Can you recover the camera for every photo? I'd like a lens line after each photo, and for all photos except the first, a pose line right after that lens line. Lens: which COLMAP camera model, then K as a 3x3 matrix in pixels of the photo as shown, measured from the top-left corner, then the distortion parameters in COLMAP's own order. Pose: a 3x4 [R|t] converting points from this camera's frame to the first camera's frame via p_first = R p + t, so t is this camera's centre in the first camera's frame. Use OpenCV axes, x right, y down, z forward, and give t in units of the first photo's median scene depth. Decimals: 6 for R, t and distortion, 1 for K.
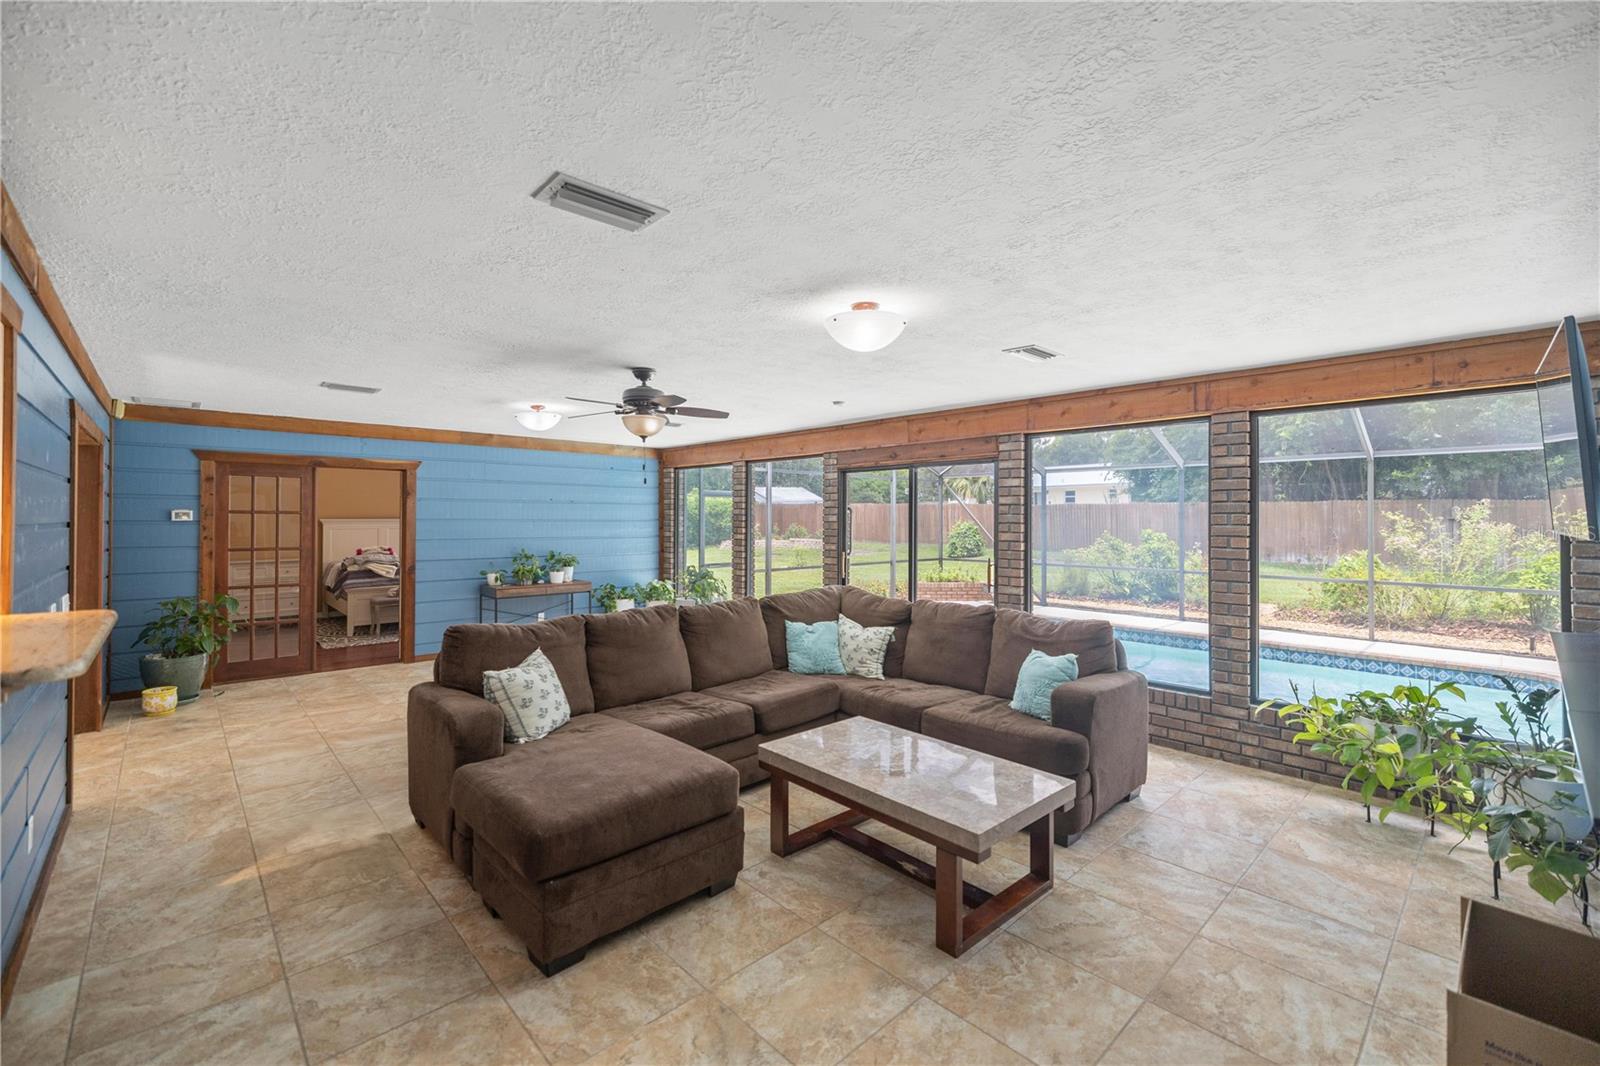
lens RADIAL K [[675.8, 0, 799.9], [0, 675.8, 526.3], [0, 0, 1]] dist [0.003578, -0.000508]
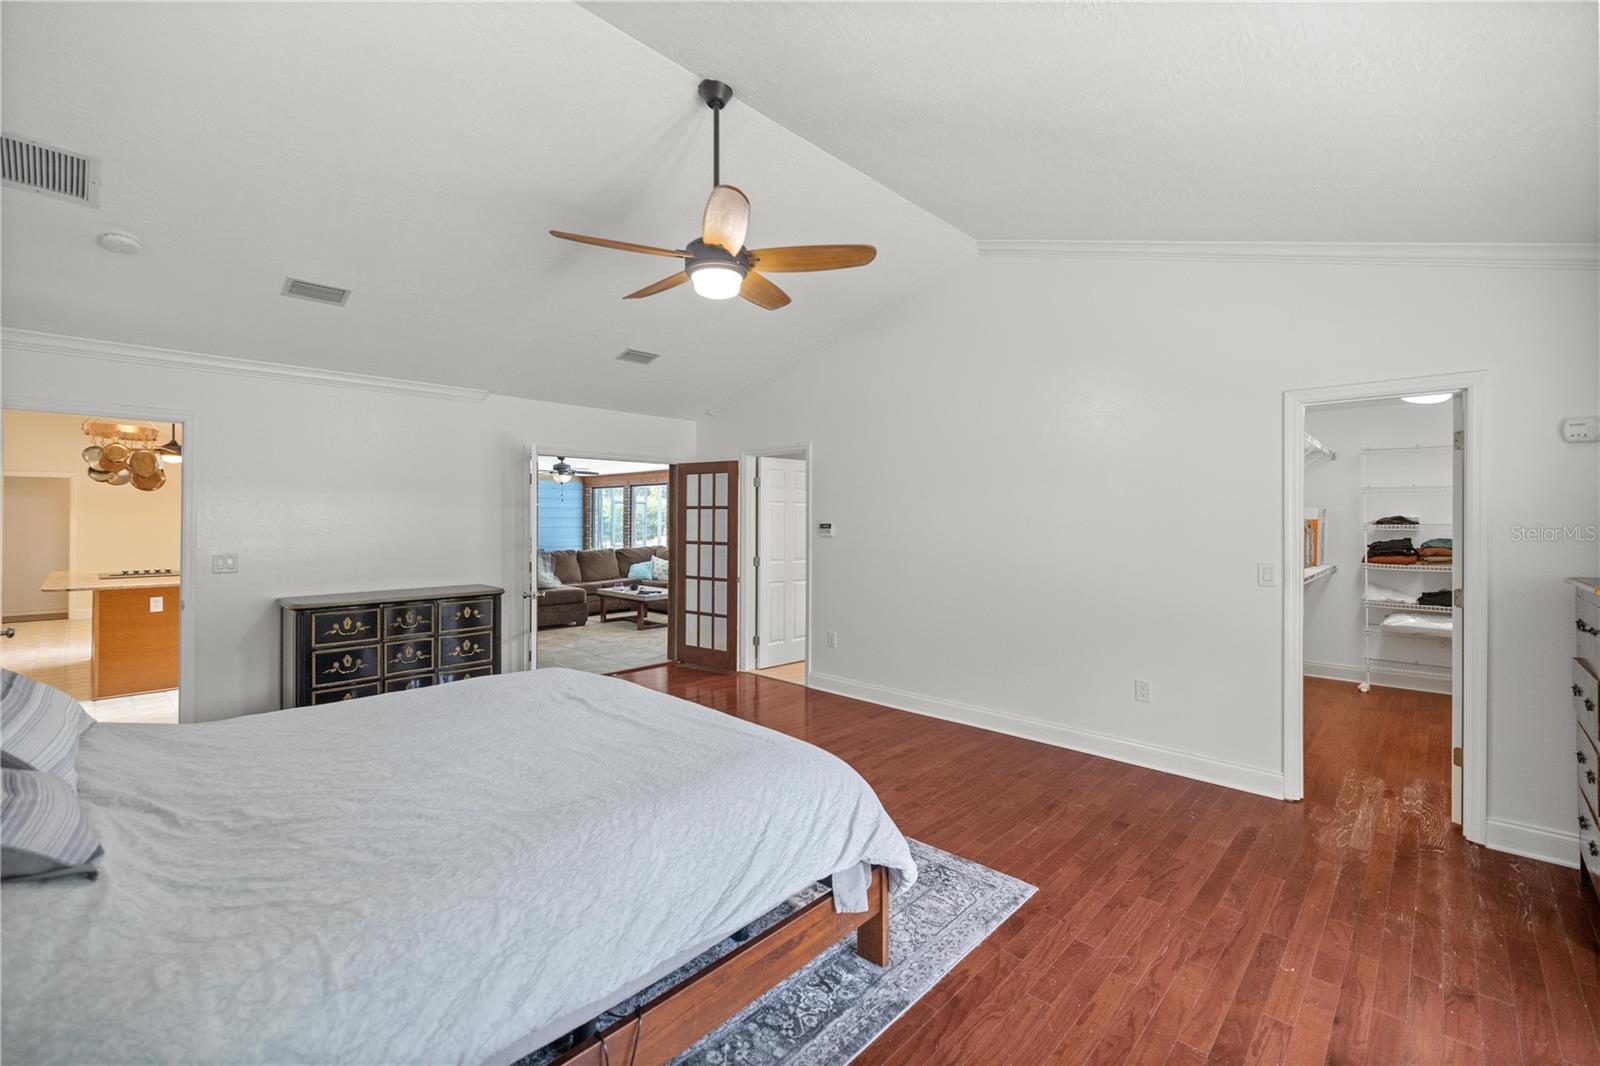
lens RADIAL K [[675.8, 0, 805.6], [0, 675.8, 535.7], [0, 0, 1]] dist [0.003578, -0.000508]
pose [[0.997883, 0.010713, 0.064140, 0.276831], [-0.011037, 0.999928, 0.004702, 0.026230], [-0.064085, -0.005400, 0.997930, -0.850320]]
